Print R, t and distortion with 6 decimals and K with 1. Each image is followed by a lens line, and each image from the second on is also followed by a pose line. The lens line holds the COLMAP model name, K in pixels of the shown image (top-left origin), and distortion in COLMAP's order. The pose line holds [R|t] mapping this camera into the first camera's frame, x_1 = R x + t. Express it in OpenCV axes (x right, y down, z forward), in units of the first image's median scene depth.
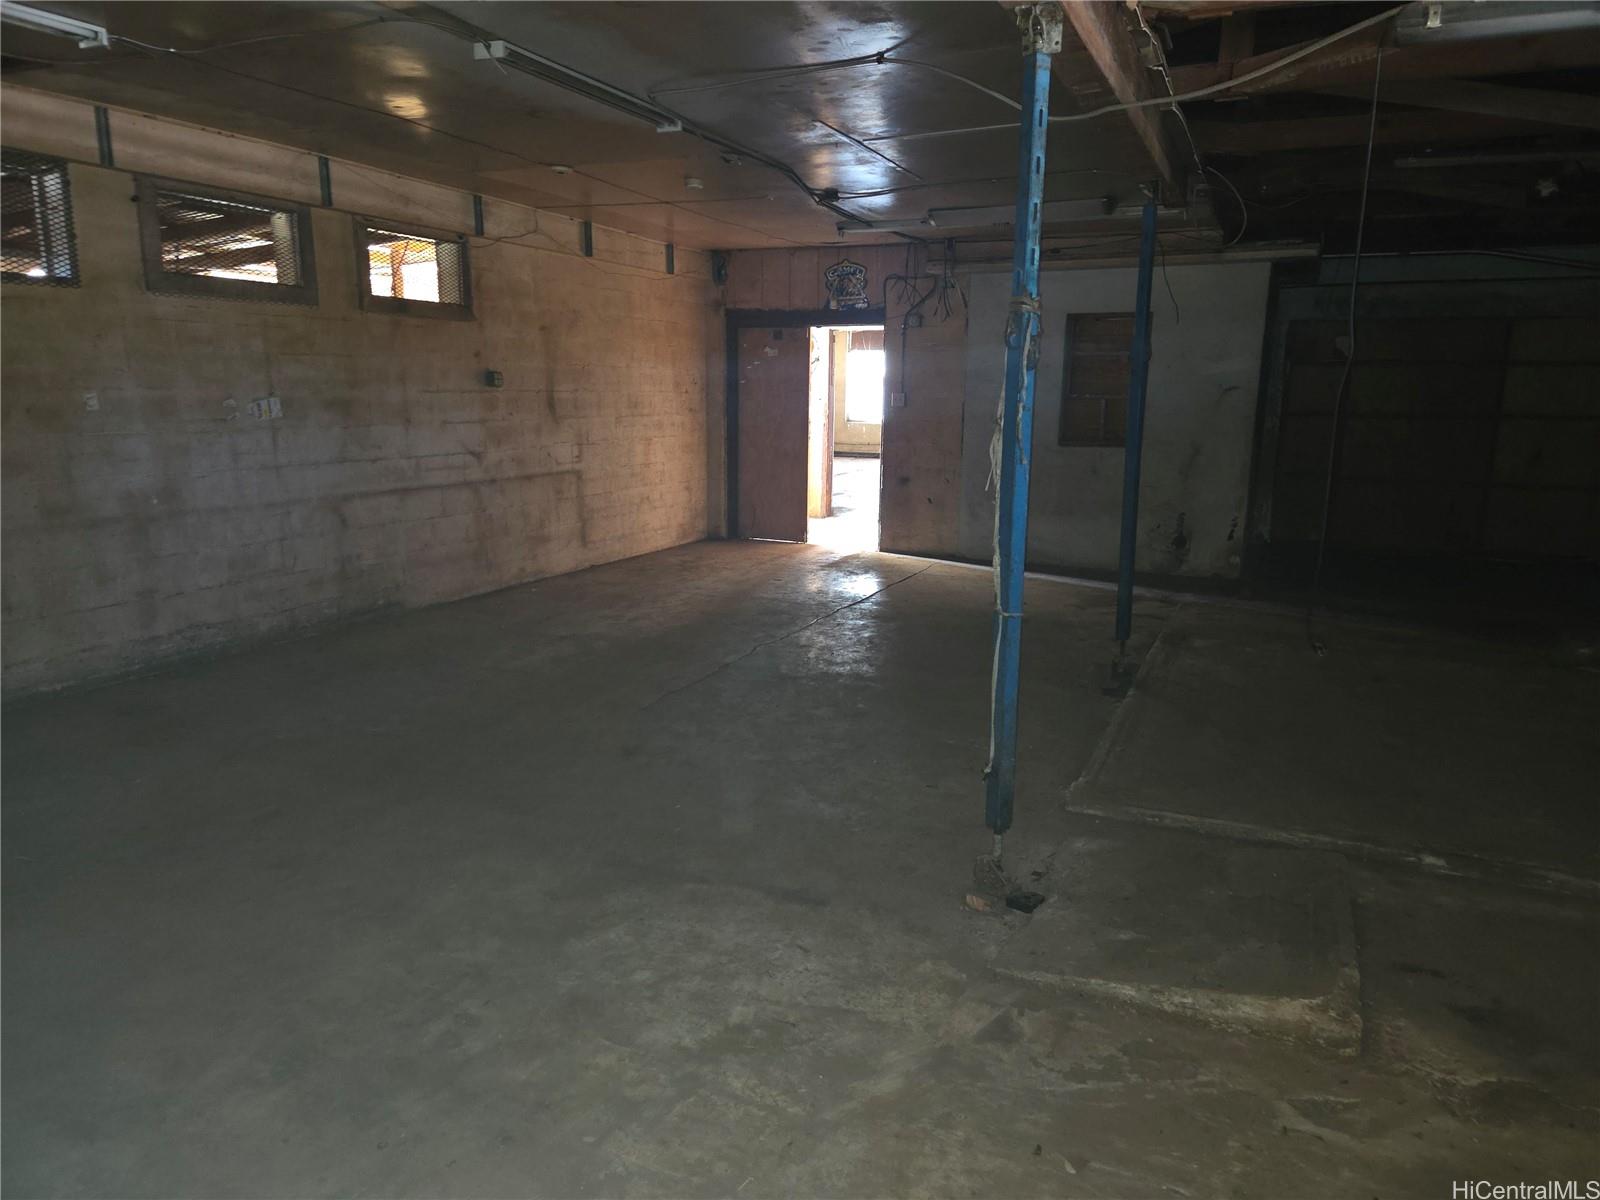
lens RADIAL K [[1075.9, 0, 798.8], [0, 1075.9, 601.9], [0, 0, 1]] dist [0.004749, -0.009155]
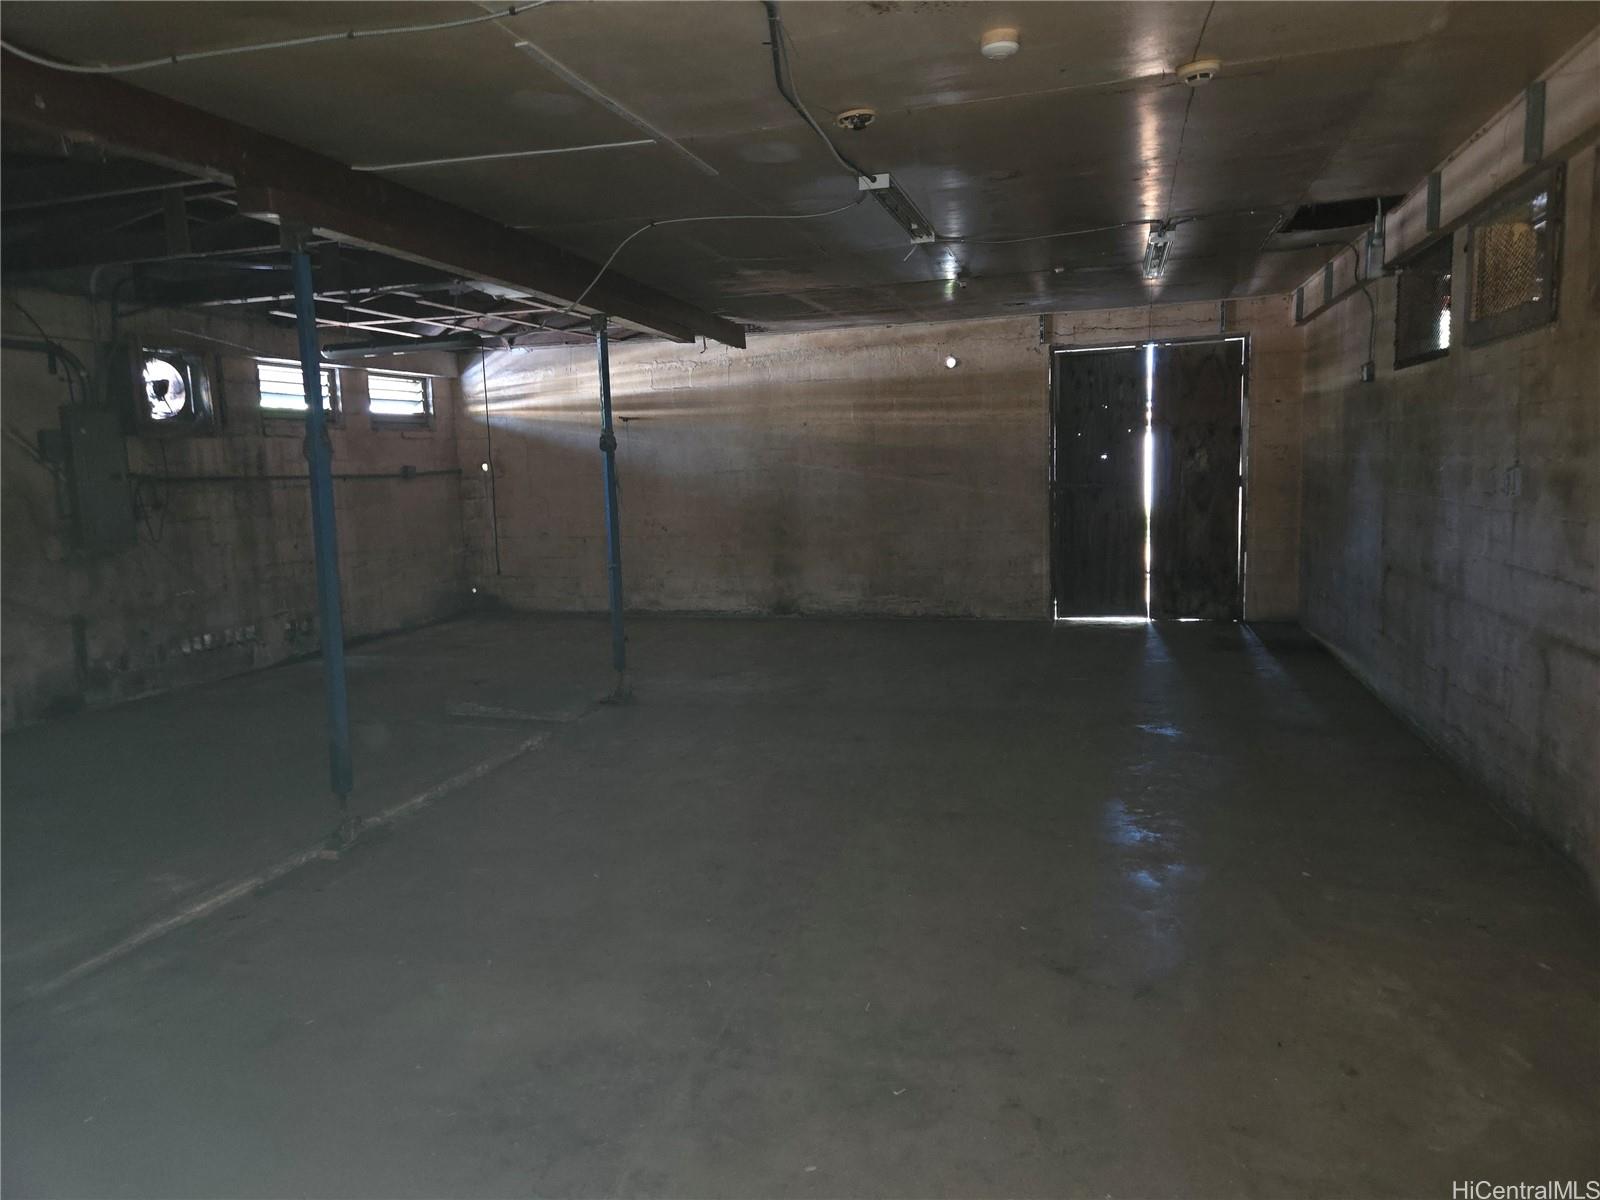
lens RADIAL K [[1075.9, 0, 801.5], [0, 1075.9, 600.4], [0, 0, 1]] dist [0.004749, -0.009155]
pose [[-0.985053, 0.054165, -0.163513, 0.076465], [-0.000088, 0.949114, 0.314933, -0.304007], [0.172251, 0.310241, -0.934923, 1.482803]]
